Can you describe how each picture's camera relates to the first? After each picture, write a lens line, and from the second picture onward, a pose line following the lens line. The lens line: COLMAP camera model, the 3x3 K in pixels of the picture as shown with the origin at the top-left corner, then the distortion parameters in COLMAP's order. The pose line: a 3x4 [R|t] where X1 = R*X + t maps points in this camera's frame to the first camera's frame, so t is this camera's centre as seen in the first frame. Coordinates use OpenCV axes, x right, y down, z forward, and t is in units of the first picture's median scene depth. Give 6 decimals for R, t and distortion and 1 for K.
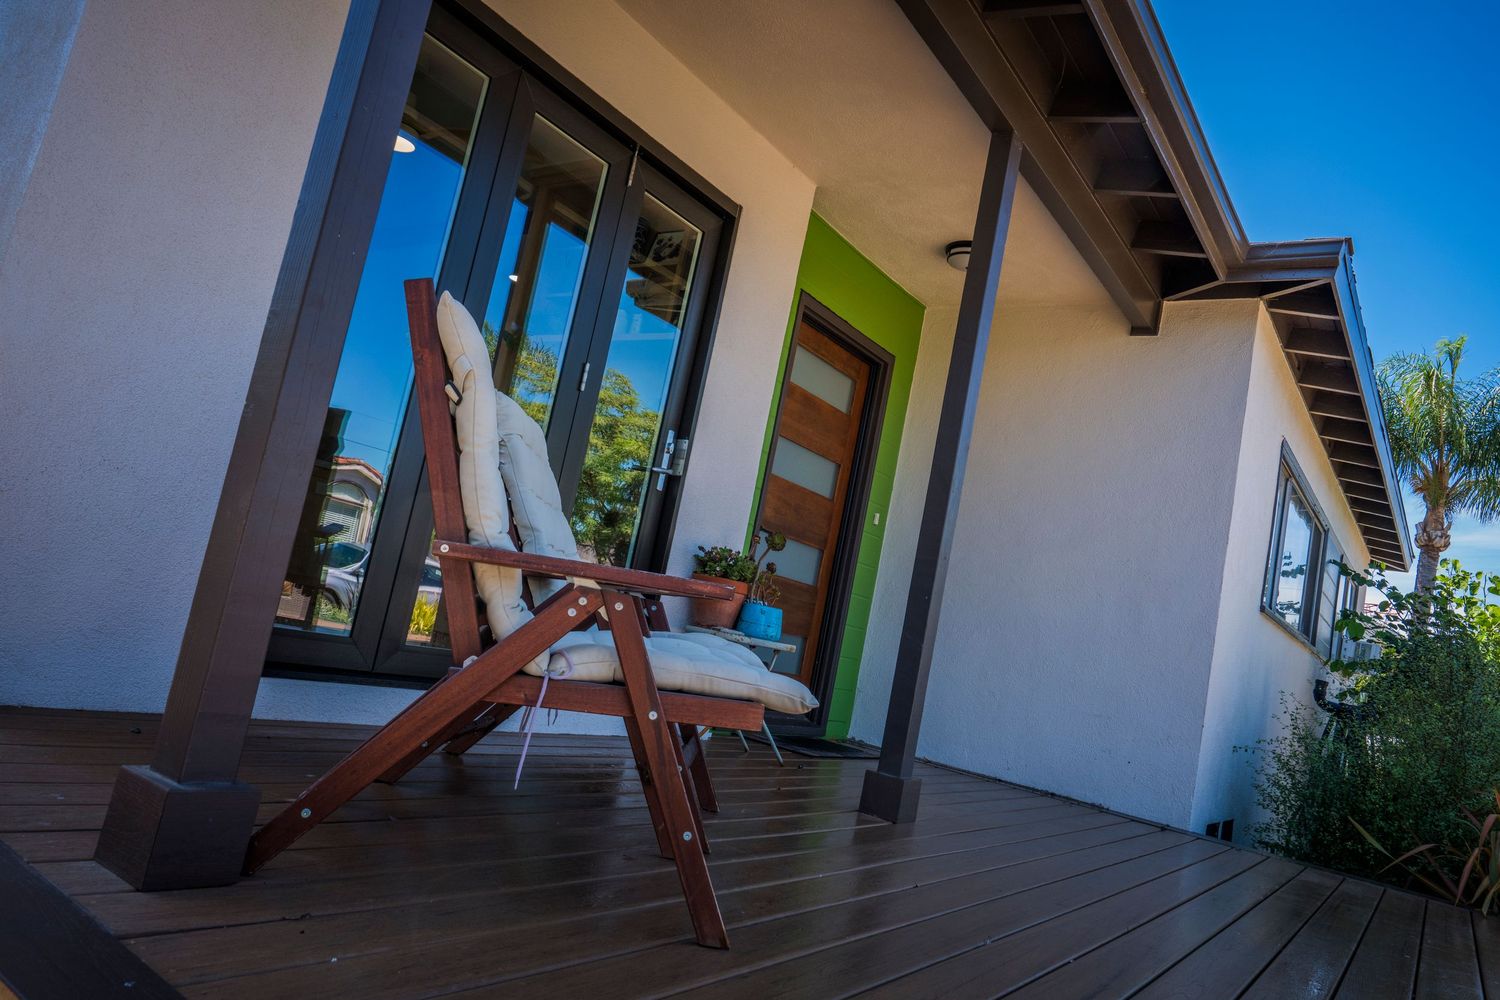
lens RADIAL K [[998.4, 0, 750.0], [0, 998.4, 500.0], [0, 0, 1]] dist [-0.002914, -0.000523]
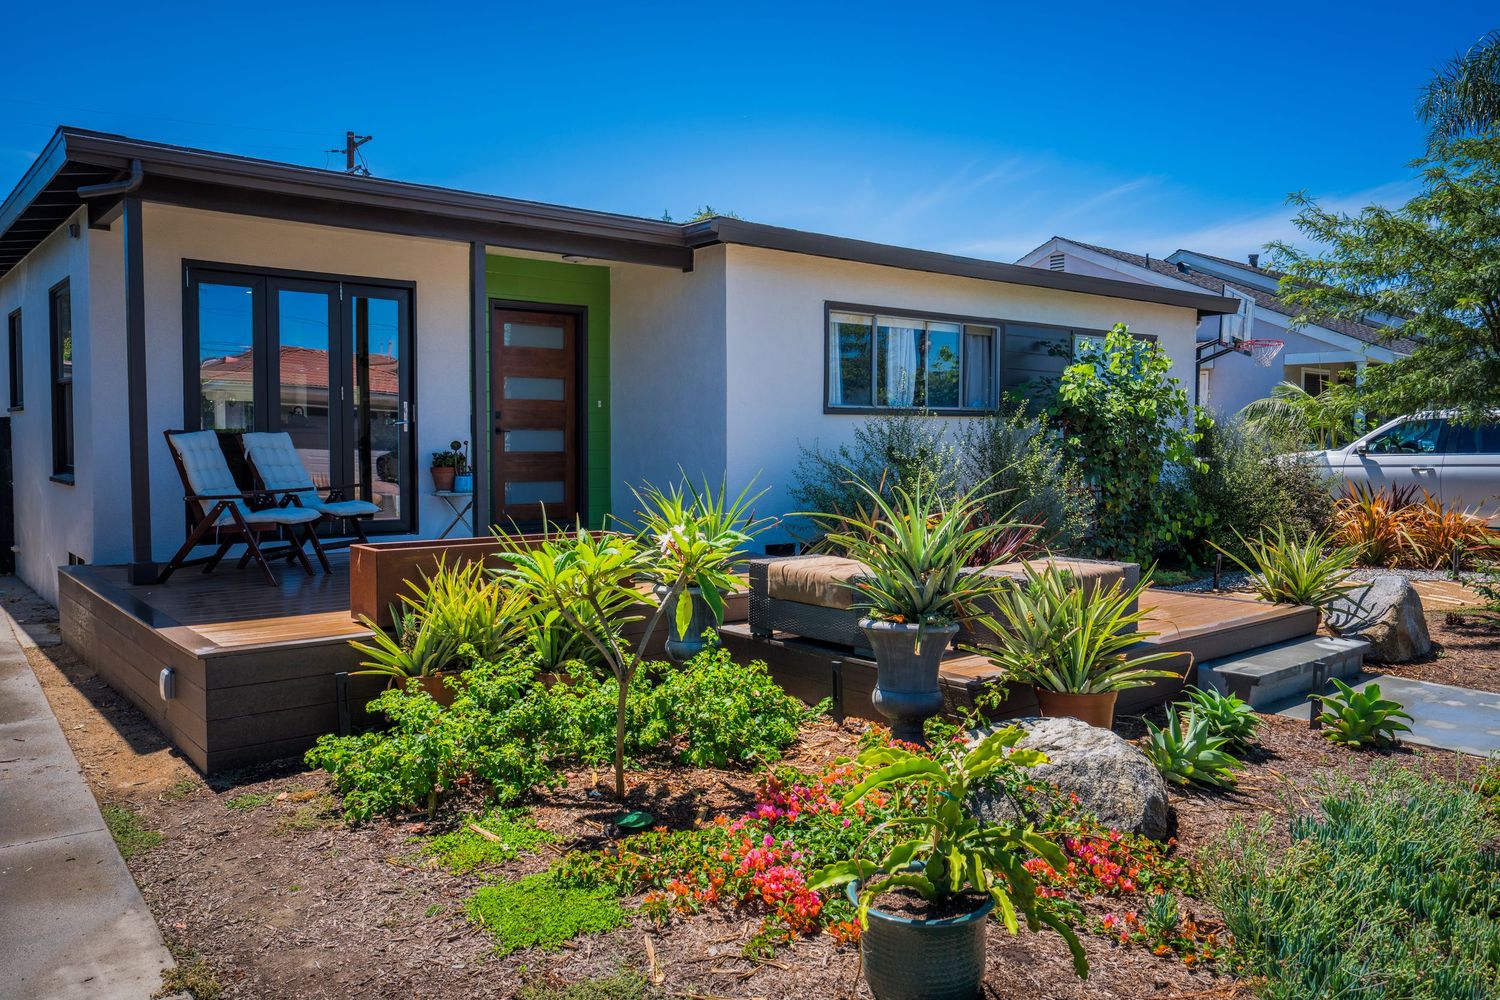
lens RADIAL K [[1098.9, 0, 750.0], [0, 1098.9, 500.0], [0, 0, 1]] dist [0.001446, 0.000480]
pose [[0.945572, -0.180407, -0.270827, 0.923297], [0.220262, 0.967453, 0.124578, 0.000779], [0.239537, -0.177451, 0.954533, -0.814249]]
